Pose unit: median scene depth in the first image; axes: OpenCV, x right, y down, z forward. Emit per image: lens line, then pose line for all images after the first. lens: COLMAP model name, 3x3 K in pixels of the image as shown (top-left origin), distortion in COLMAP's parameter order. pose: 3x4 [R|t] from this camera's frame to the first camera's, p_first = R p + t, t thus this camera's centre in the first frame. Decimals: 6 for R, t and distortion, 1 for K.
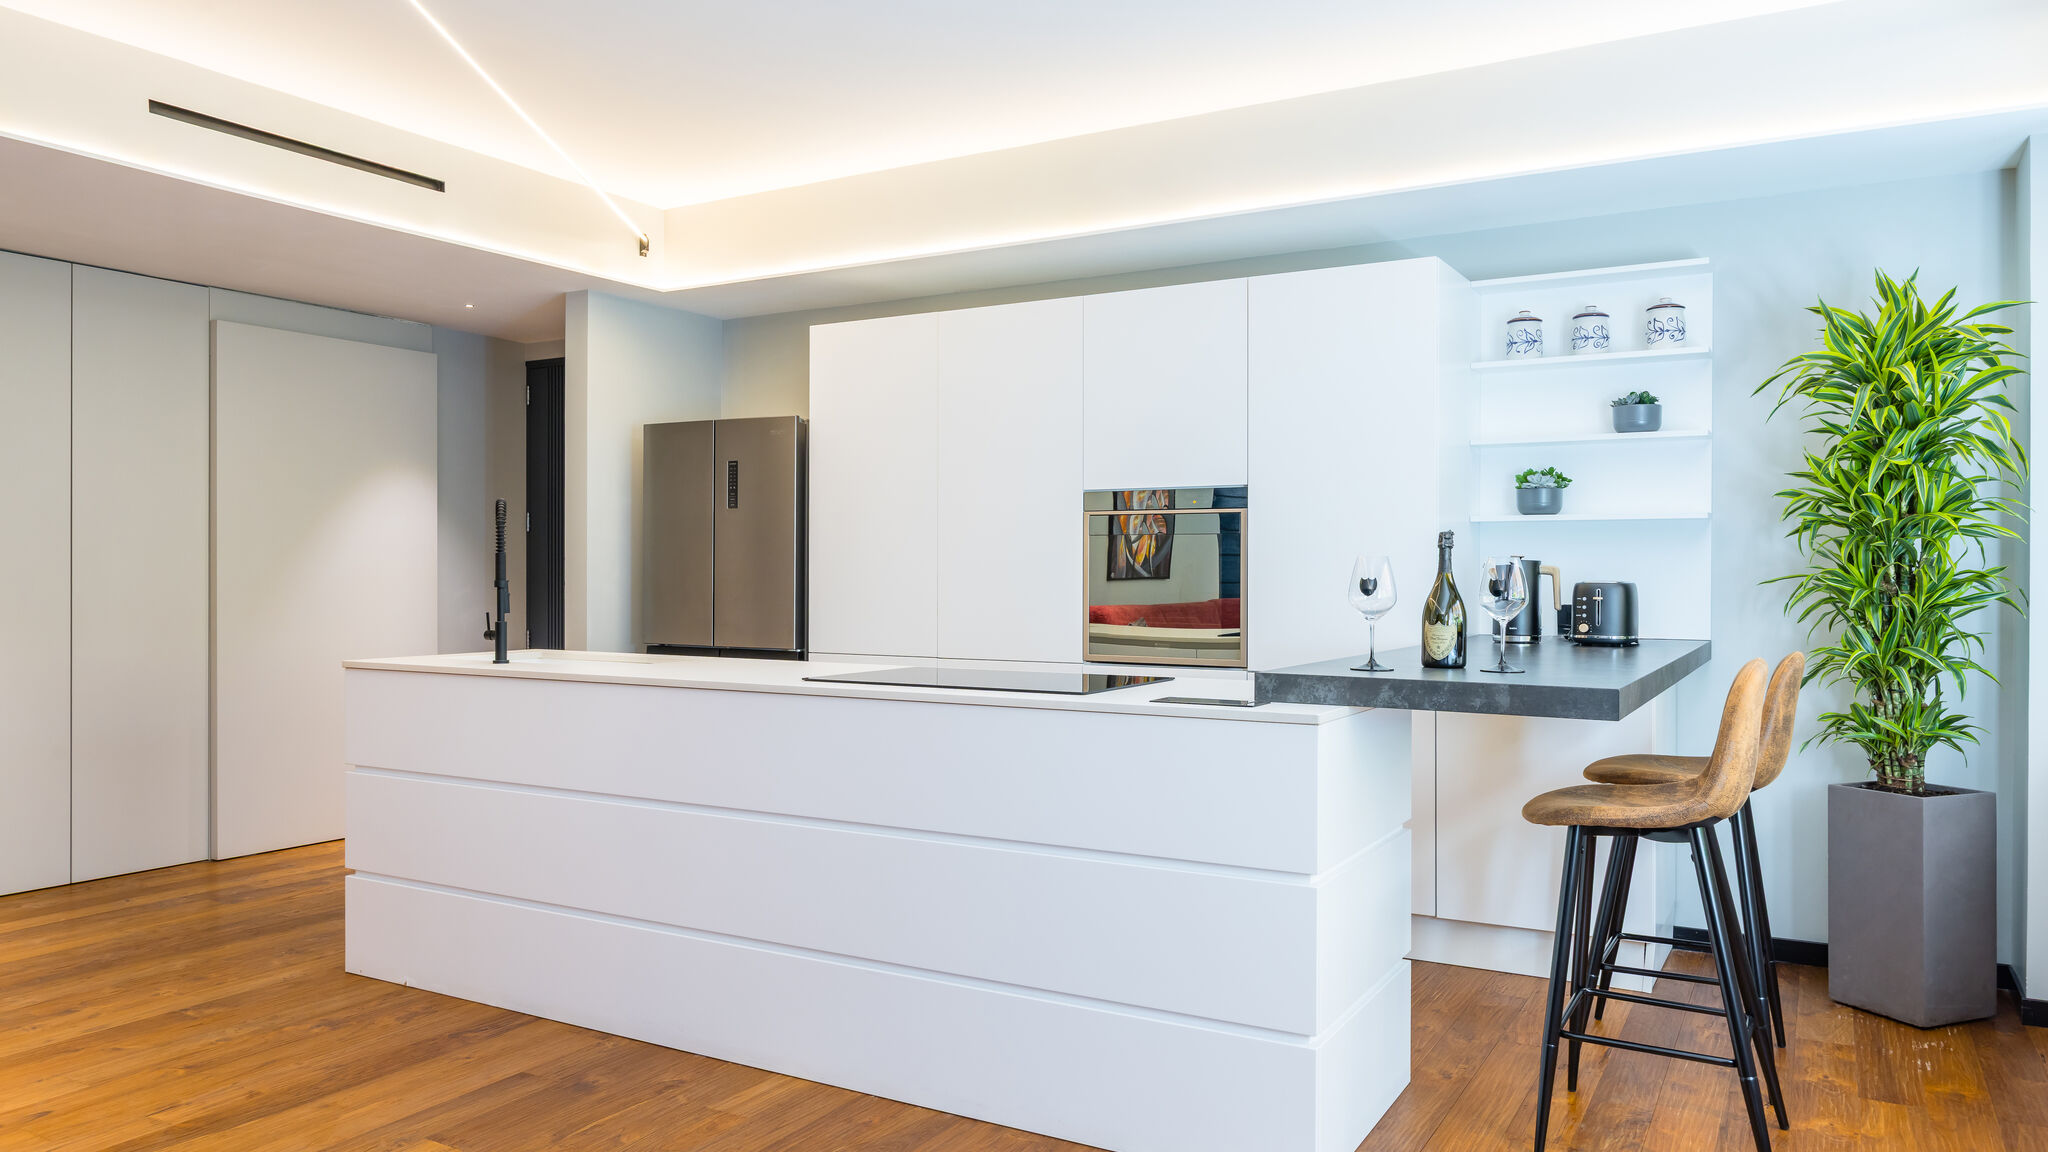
lens RADIAL K [[1388.7, 0, 1013.9], [0, 1388.7, 583.0], [0, 0, 1]] dist [0.000408, 0.003061]
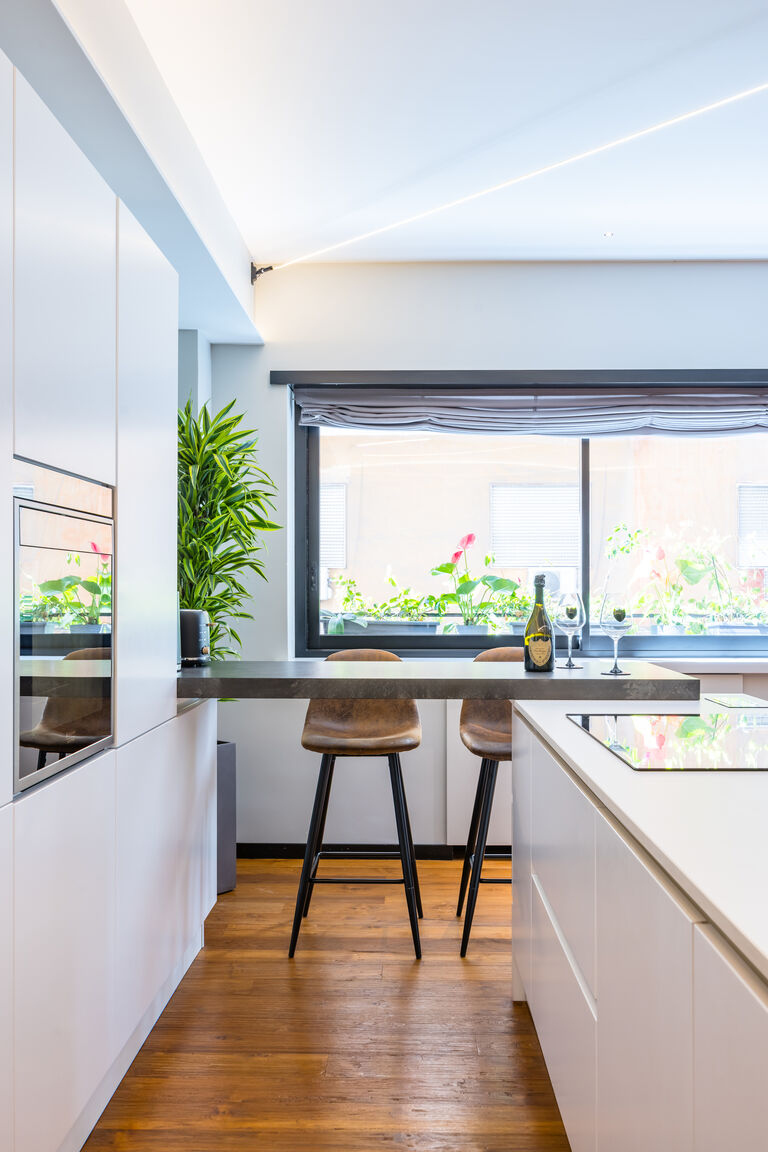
lens RADIAL K [[1042.3, 0, 384.0], [0, 1042.3, 576.0], [0, 0, 1]] dist [-0.037298, -0.001700]
pose [[-0.492601, 0.005806, 0.870236, -0.353918], [0.006115, 0.999976, -0.003210, -0.022489], [-0.870234, 0.003740, -0.492625, 1.091669]]
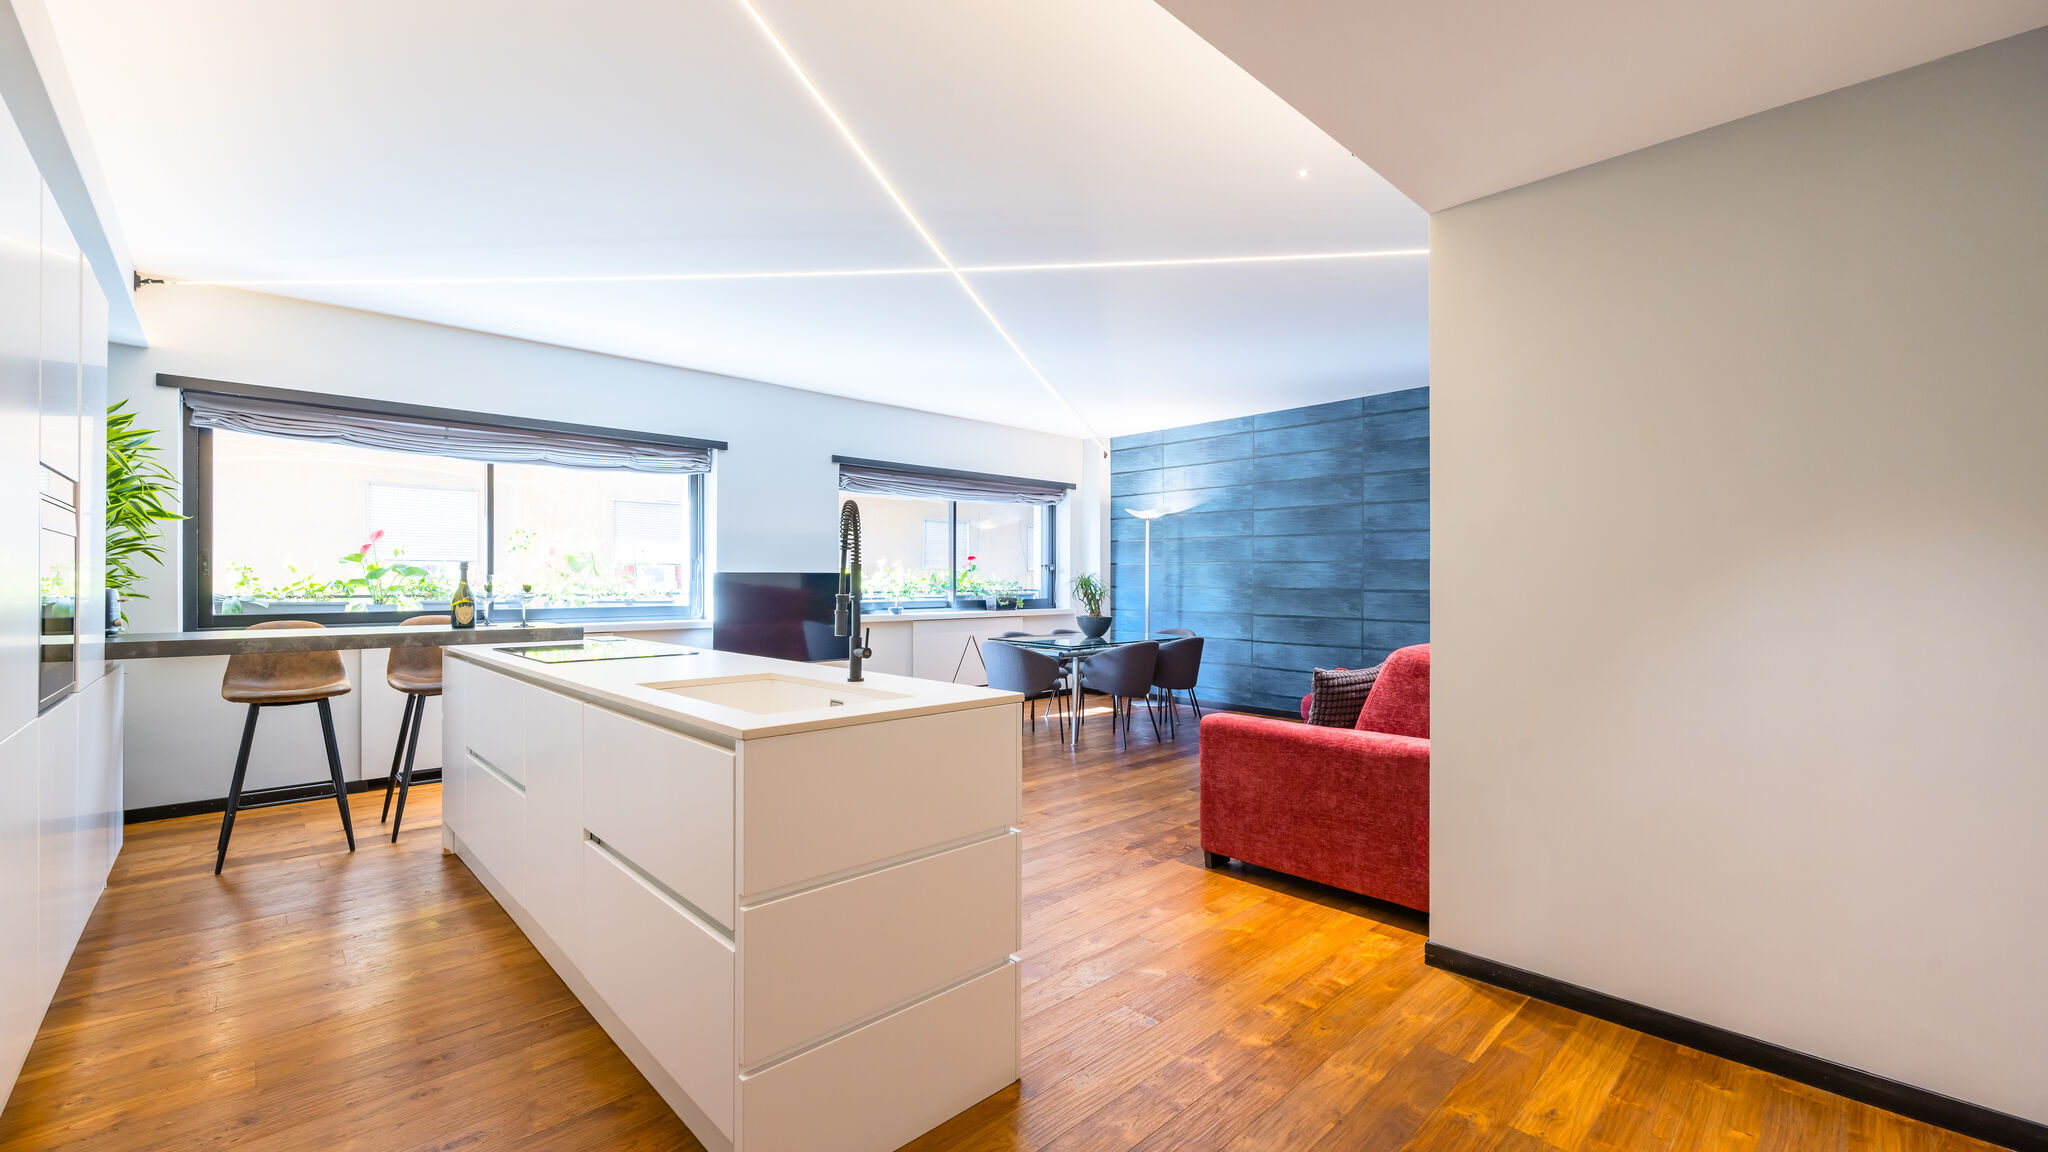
lens RADIAL K [[839.6, 0, 1021.6], [0, 839.6, 582.6], [0, 0, 1]] dist [0.002152, 0.000184]
pose [[-0.962140, -0.003516, 0.272531, -0.546576], [-0.001175, 0.999961, 0.008751, -0.012201], [-0.272551, 0.008100, -0.962107, 1.299419]]
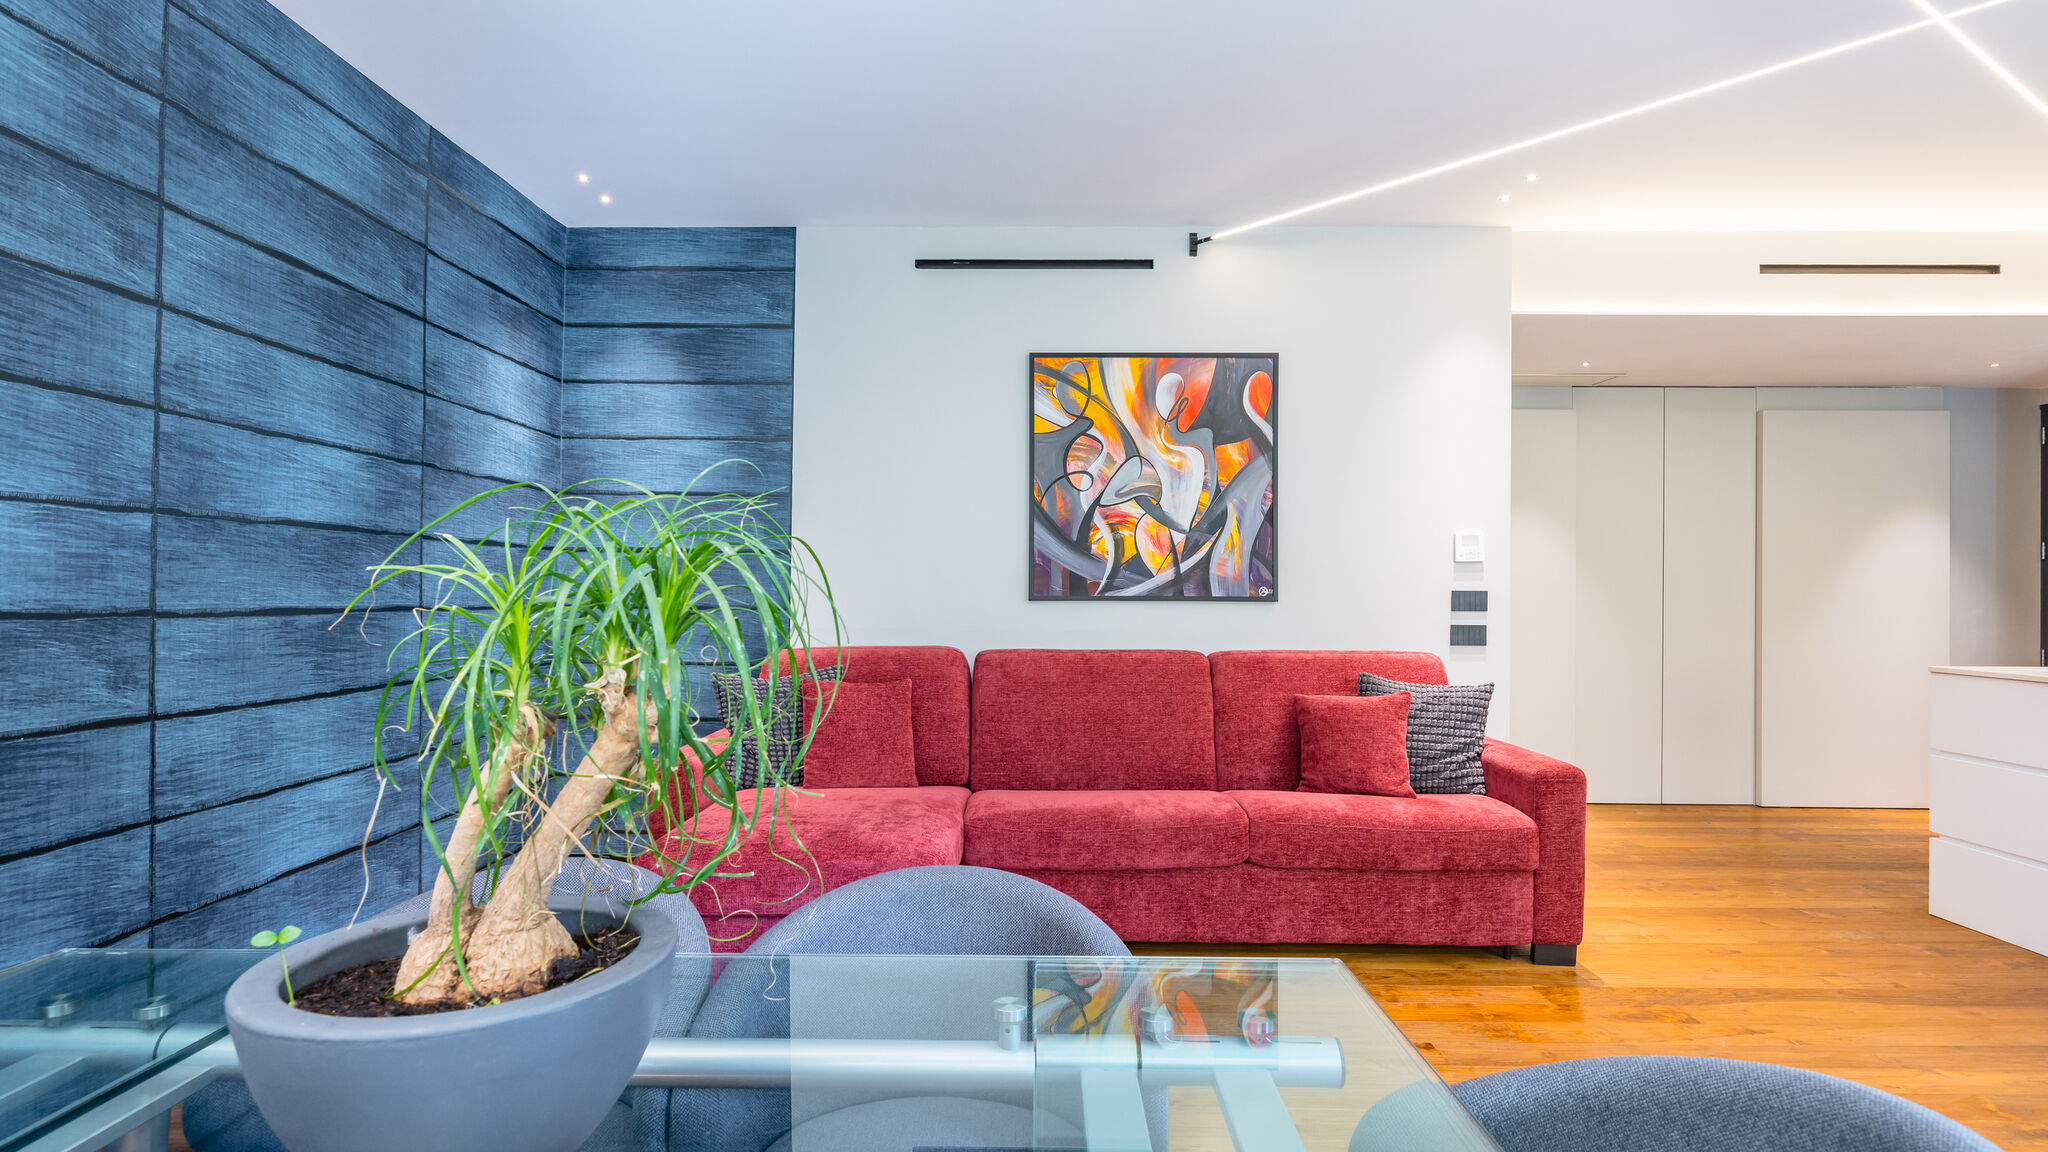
lens RADIAL K [[1017.8, 0, 1018.9], [0, 1017.8, 584.8], [0, 0, 1]] dist [-0.000091, -0.001321]
pose [[0.492467, -0.003256, -0.870325, -0.076897], [-0.010924, 0.999891, -0.009922, -0.000023], [0.870262, 0.014394, 0.492378, -0.159193]]
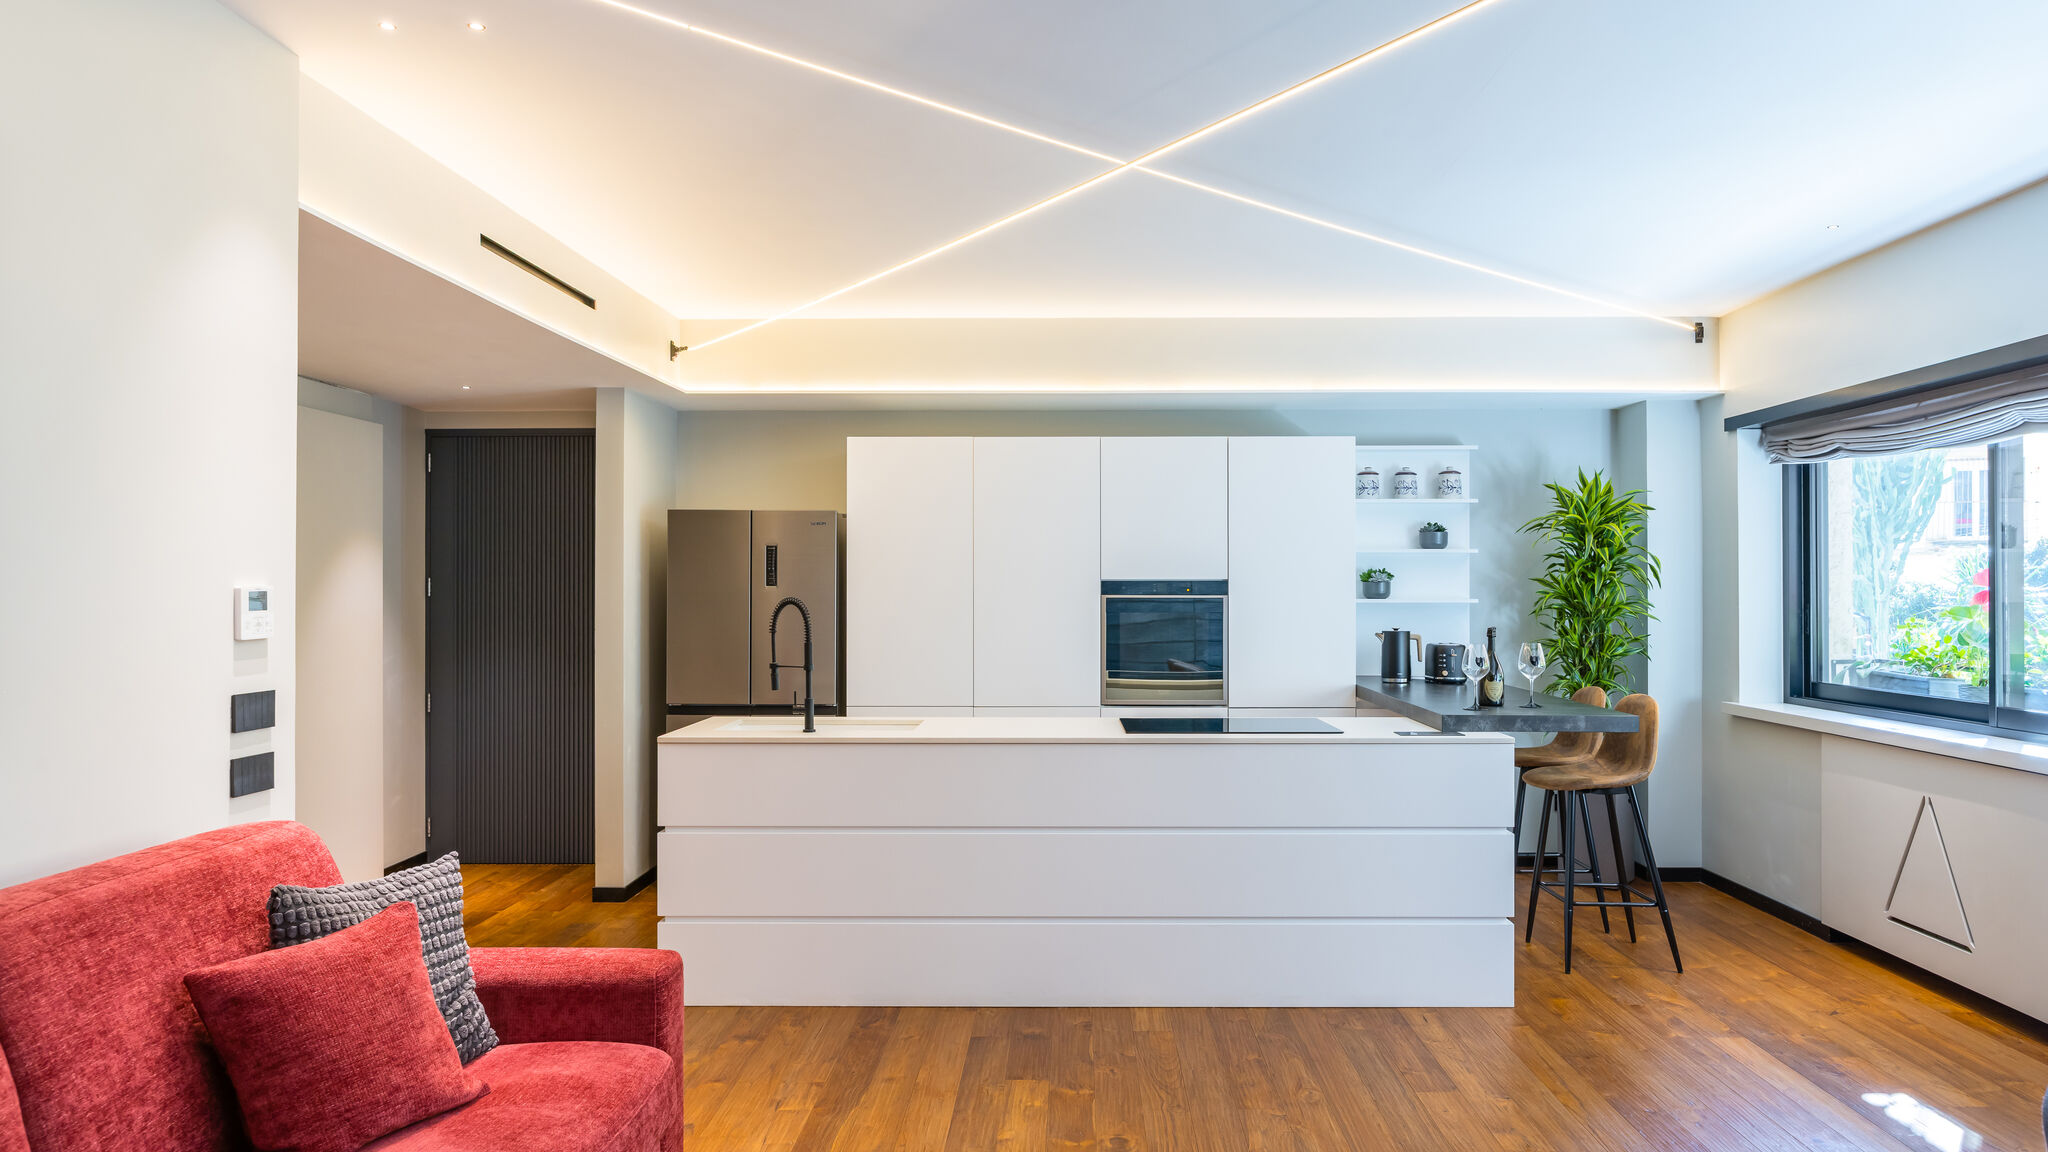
lens RADIAL K [[1331.9, 0, 1088.4], [0, 1331.9, 571.5], [0, 0, 1]] dist [0.016696, 0.000236]
pose [[0.863385, 0.004586, 0.504525, -0.657922], [0.005807, 0.999802, -0.019025, -0.052972], [-0.504512, 0.019356, 0.863187, -0.130413]]
